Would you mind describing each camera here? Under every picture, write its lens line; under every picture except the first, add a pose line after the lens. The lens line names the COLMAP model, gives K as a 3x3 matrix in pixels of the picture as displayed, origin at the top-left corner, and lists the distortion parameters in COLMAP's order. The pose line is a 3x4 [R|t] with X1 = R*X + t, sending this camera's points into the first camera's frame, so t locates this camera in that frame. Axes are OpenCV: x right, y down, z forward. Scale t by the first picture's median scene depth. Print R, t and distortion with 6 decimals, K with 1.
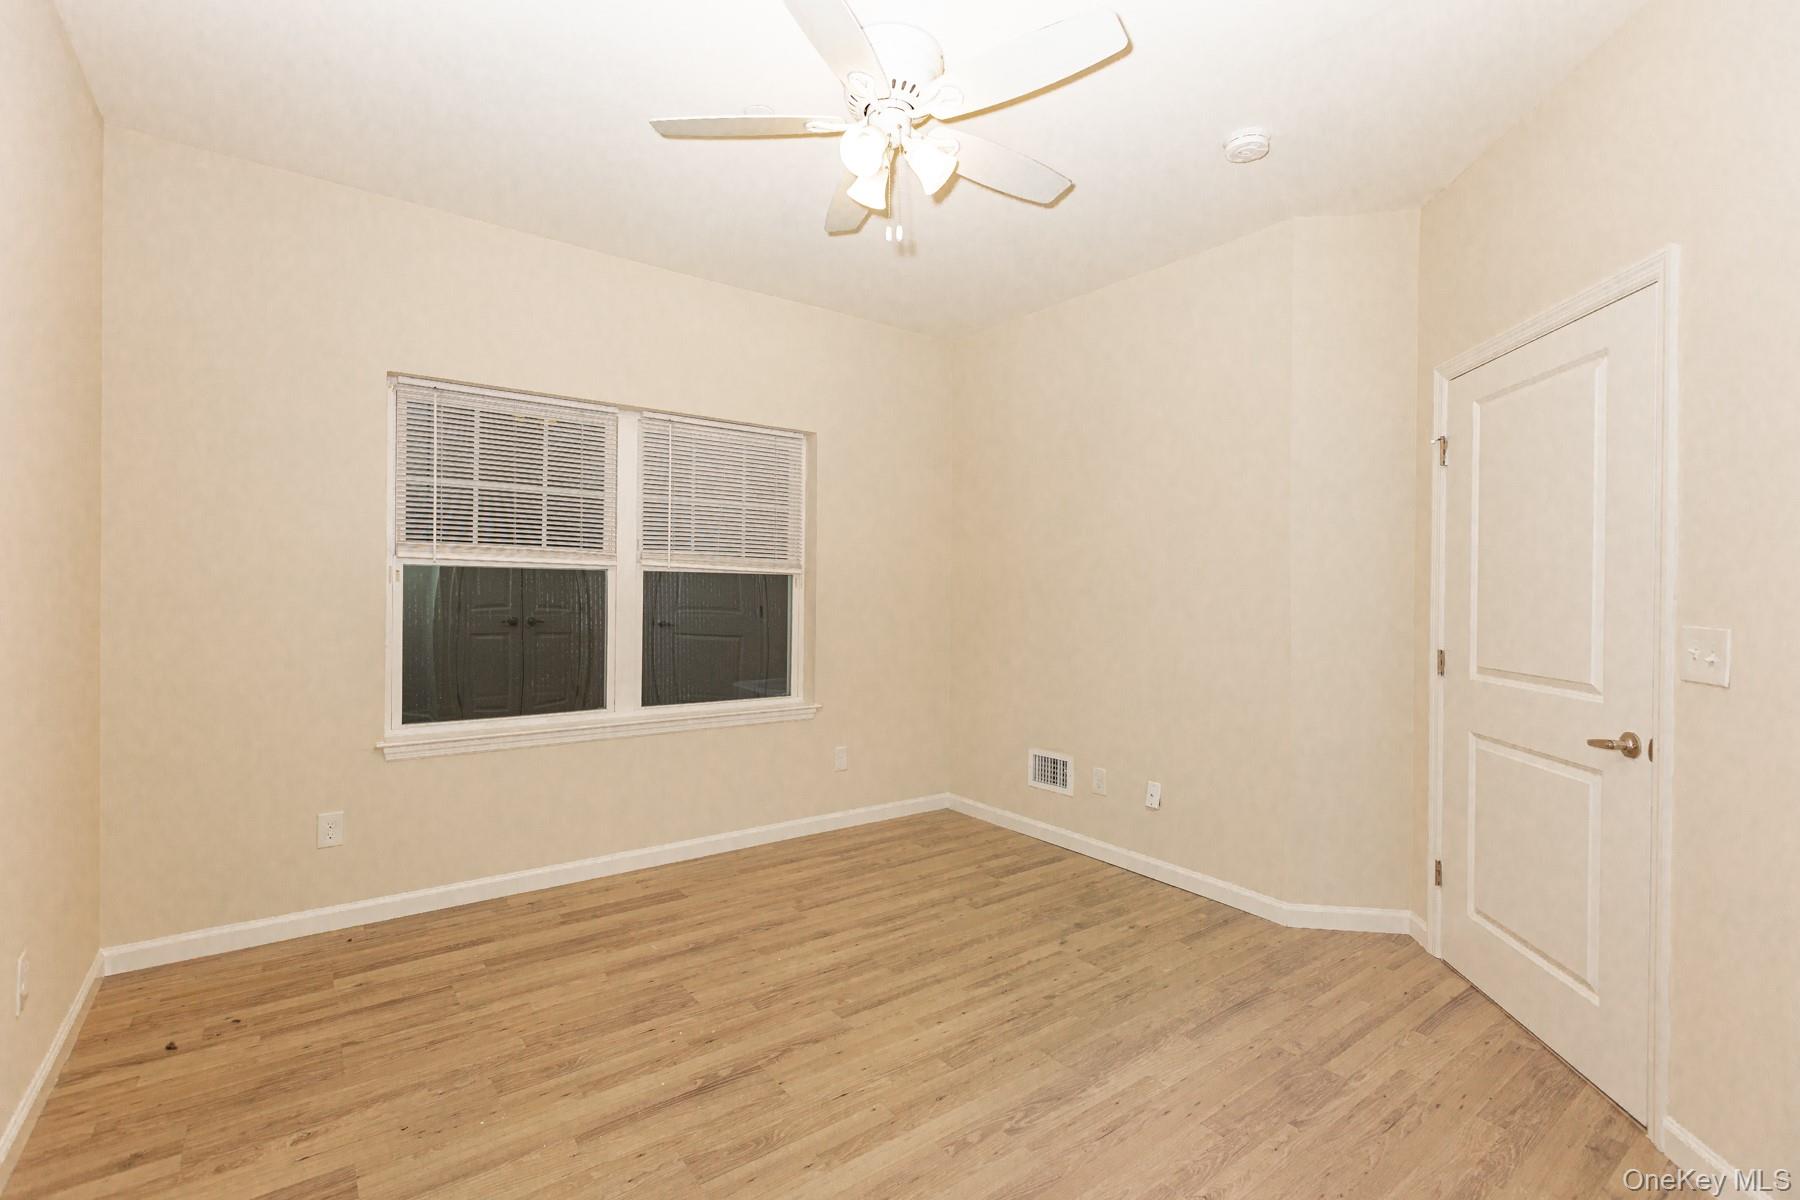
lens RADIAL K [[817.6, 0, 889.7], [0, 817.6, 594.3], [0, 0, 1]] dist [0.003137, -0.000343]
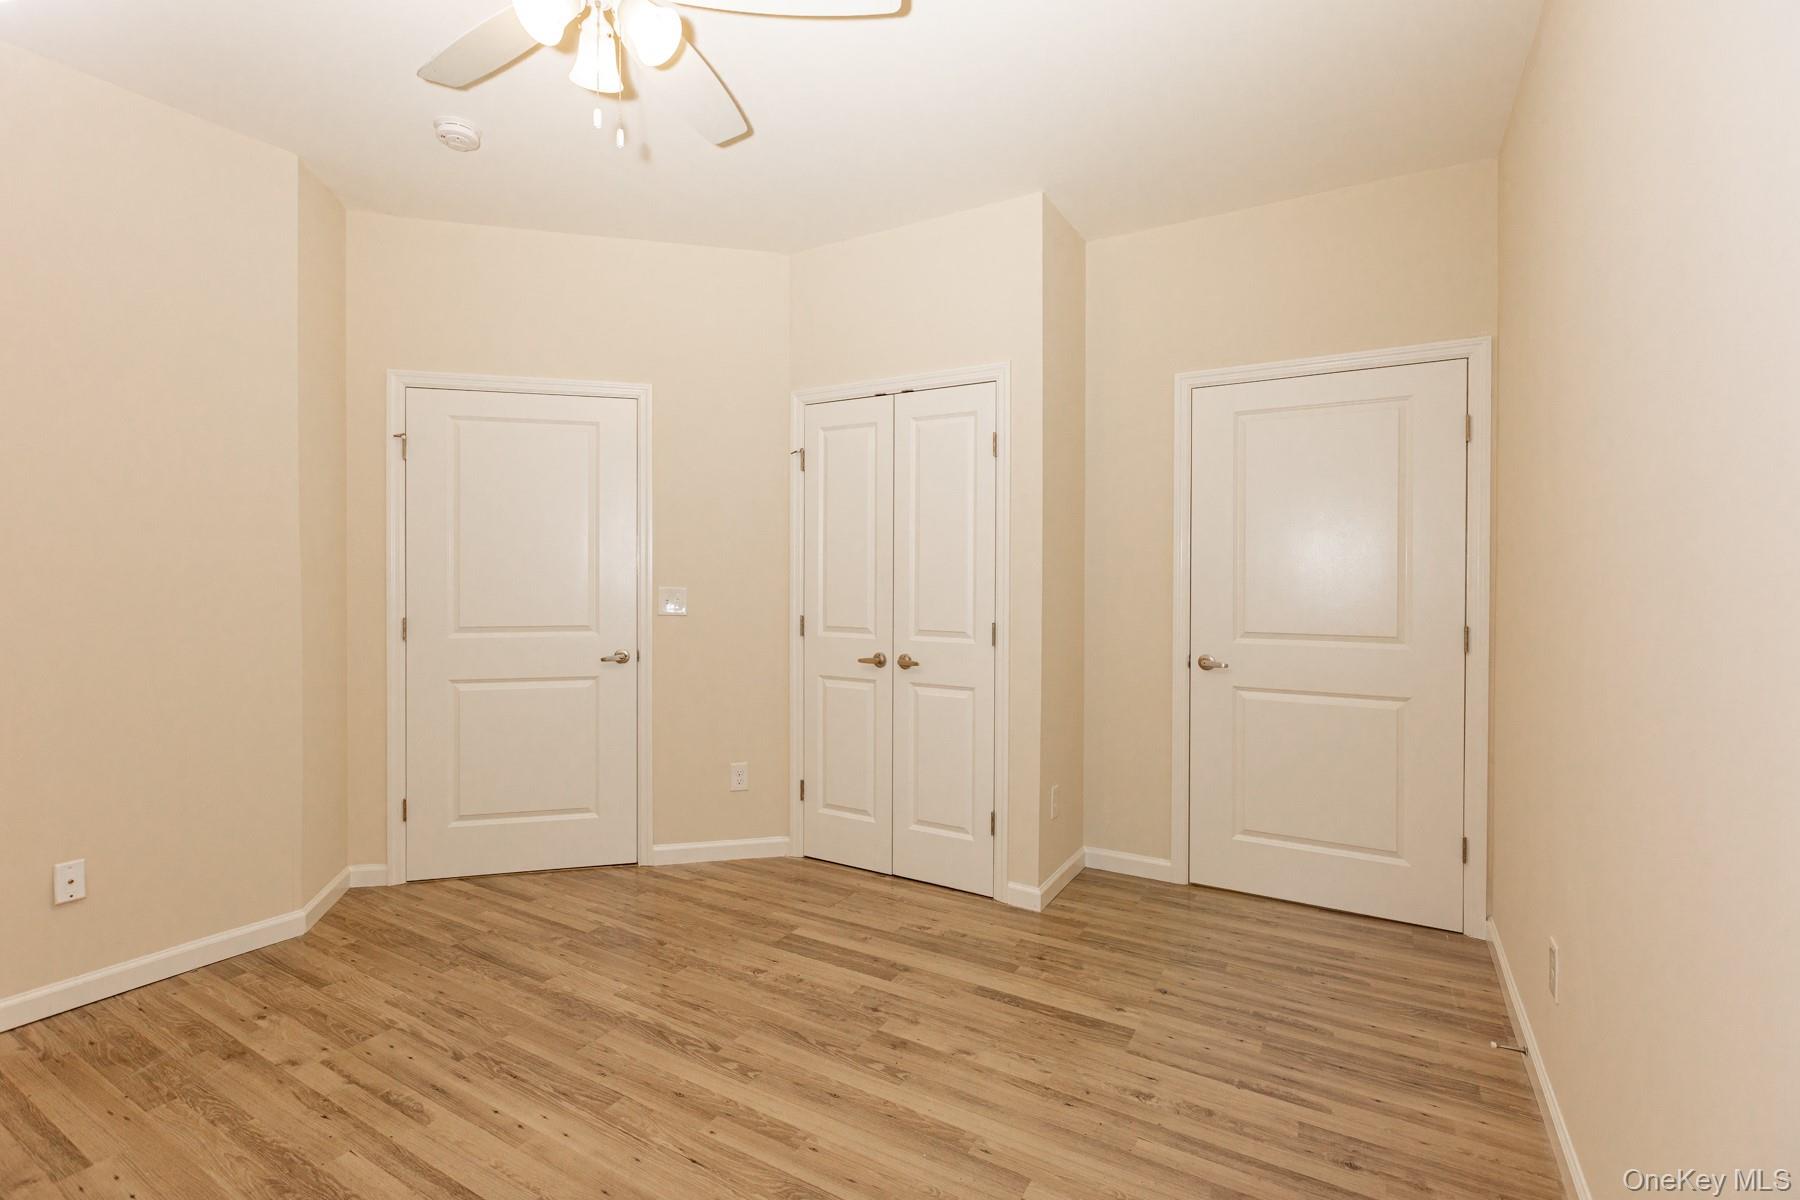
lens RADIAL K [[810.3, 0, 885.0], [0, 810.3, 592.7], [0, 0, 1]] dist [0.004020, 0.000164]
pose [[-0.378712, -0.037714, 0.924746, -0.603975], [-0.001805, 0.999198, 0.040011, -0.014489], [-0.925513, 0.013483, -0.378476, 0.755012]]
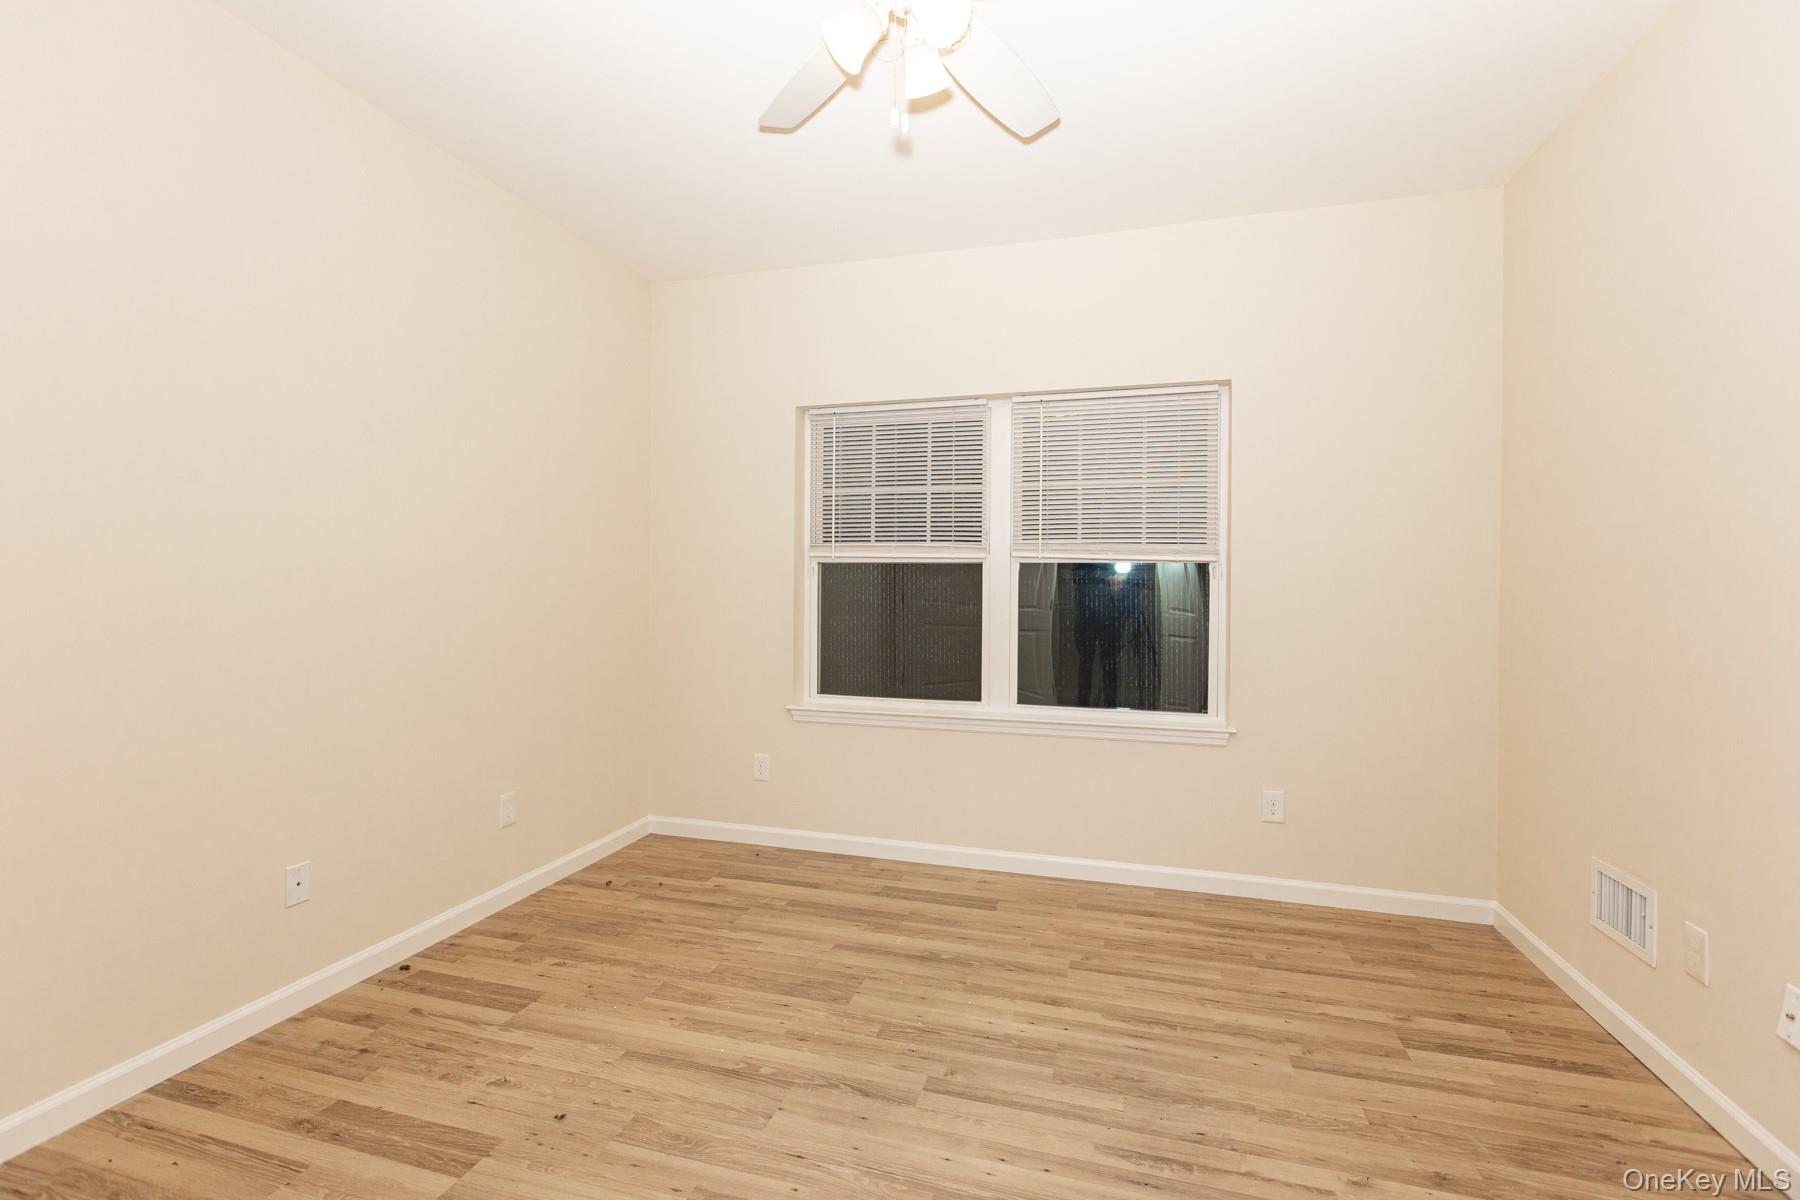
lens RADIAL K [[817.6, 0, 889.7], [0, 817.6, 594.3], [0, 0, 1]] dist [0.003137, -0.000343]
pose [[0.588071, 0.000404, -0.808809, 0.466098], [-0.004201, 0.999988, -0.002555, 0.014019], [0.808798, 0.004900, 0.588066, 0.378405]]
